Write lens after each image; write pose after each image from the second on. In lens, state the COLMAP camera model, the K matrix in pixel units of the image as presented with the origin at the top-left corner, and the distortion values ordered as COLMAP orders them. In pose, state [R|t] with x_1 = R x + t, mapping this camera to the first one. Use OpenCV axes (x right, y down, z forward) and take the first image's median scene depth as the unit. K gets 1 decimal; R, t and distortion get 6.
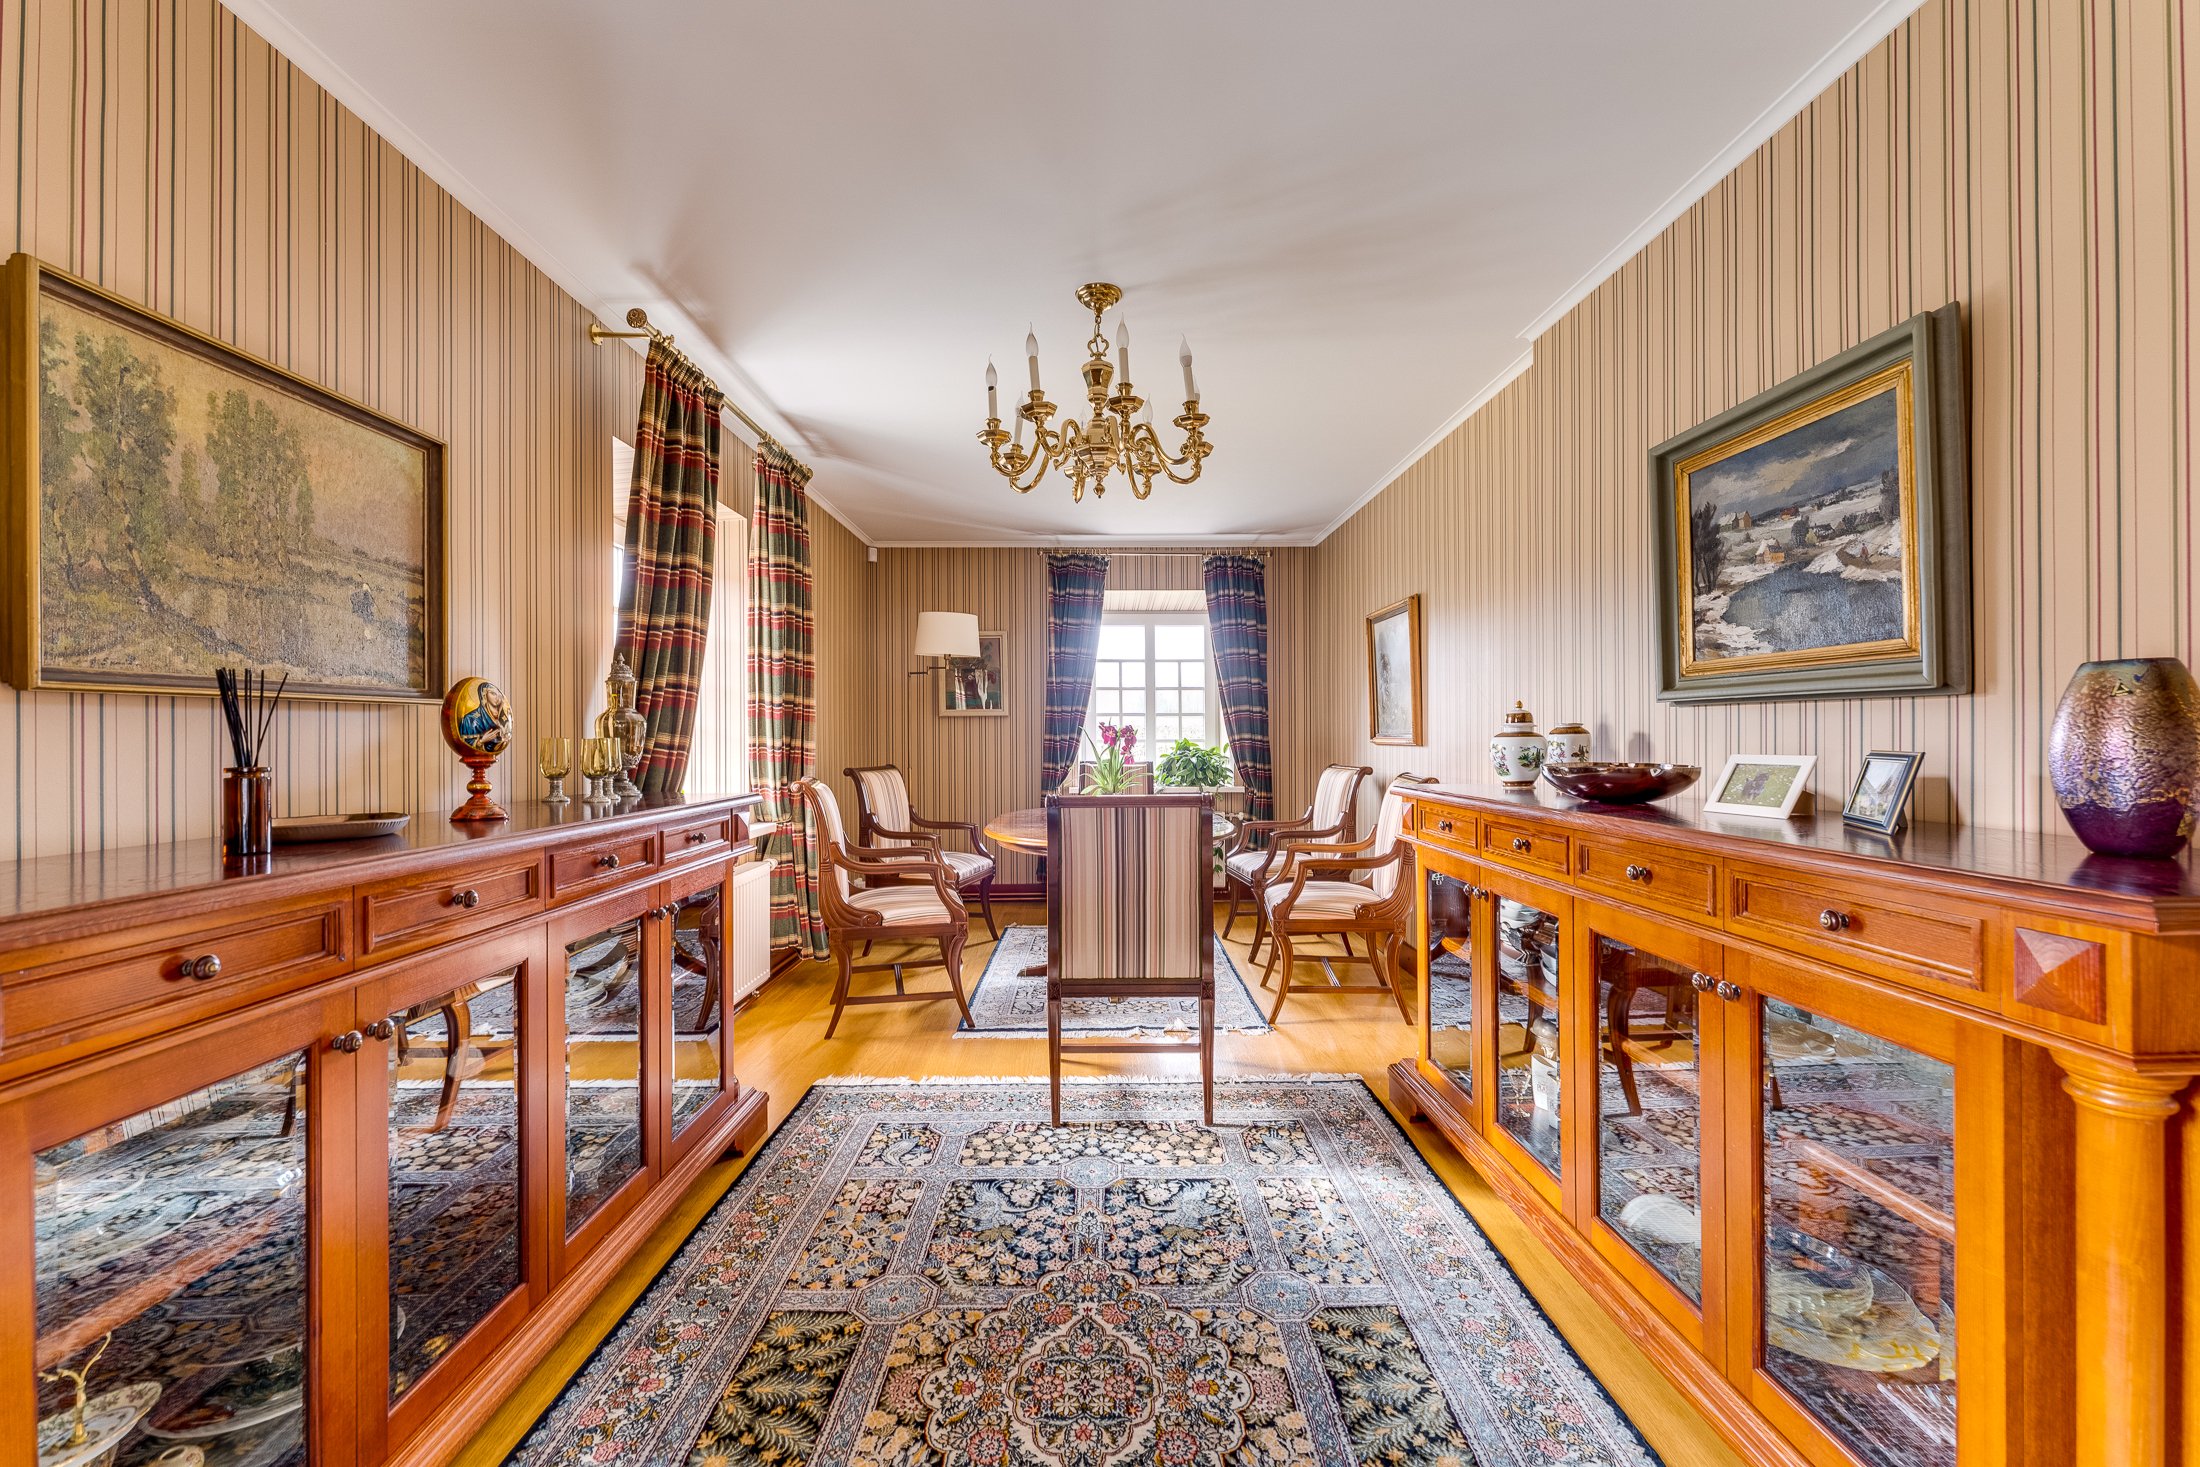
lens RADIAL K [[907.9, 0, 1100.0], [0, 907.9, 733.5], [0, 0, 1]] dist [-0.001602, -0.000141]
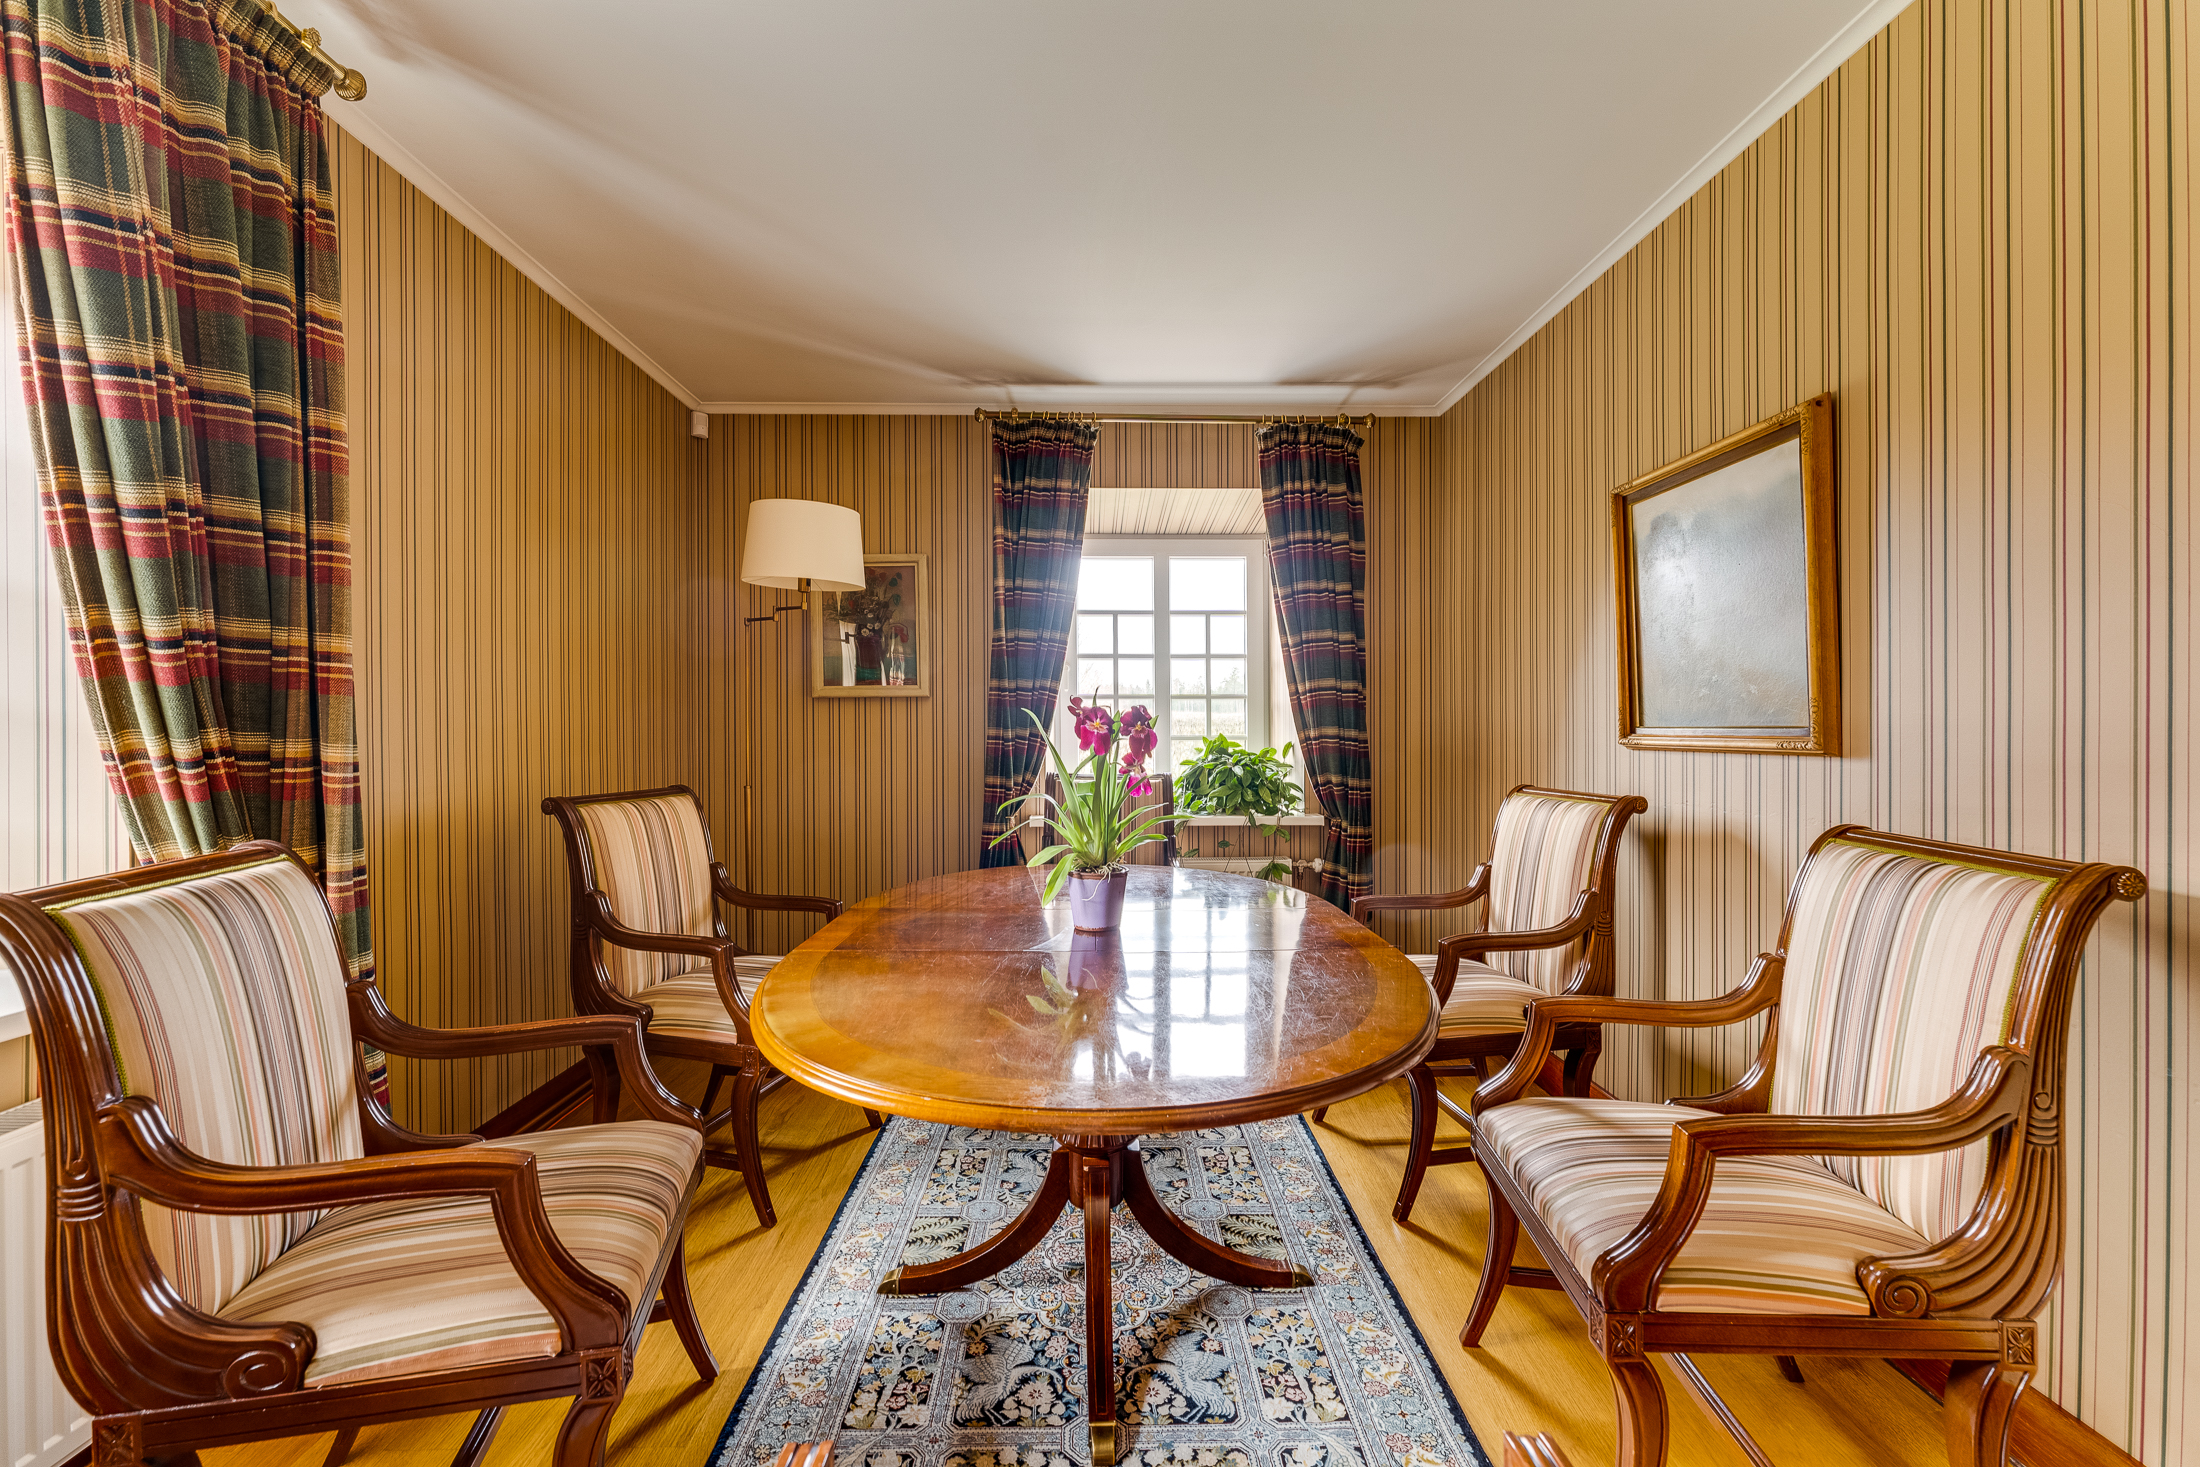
lens RADIAL K [[907.9, 0, 1100.0], [0, 907.9, 733.5], [0, 0, 1]] dist [-0.001602, -0.000141]
pose [[0.999945, 0.001663, 0.010353, 0.006690], [-0.001737, 0.999973, 0.007099, 0.000484], [-0.010341, -0.007116, 0.999921, 0.464266]]
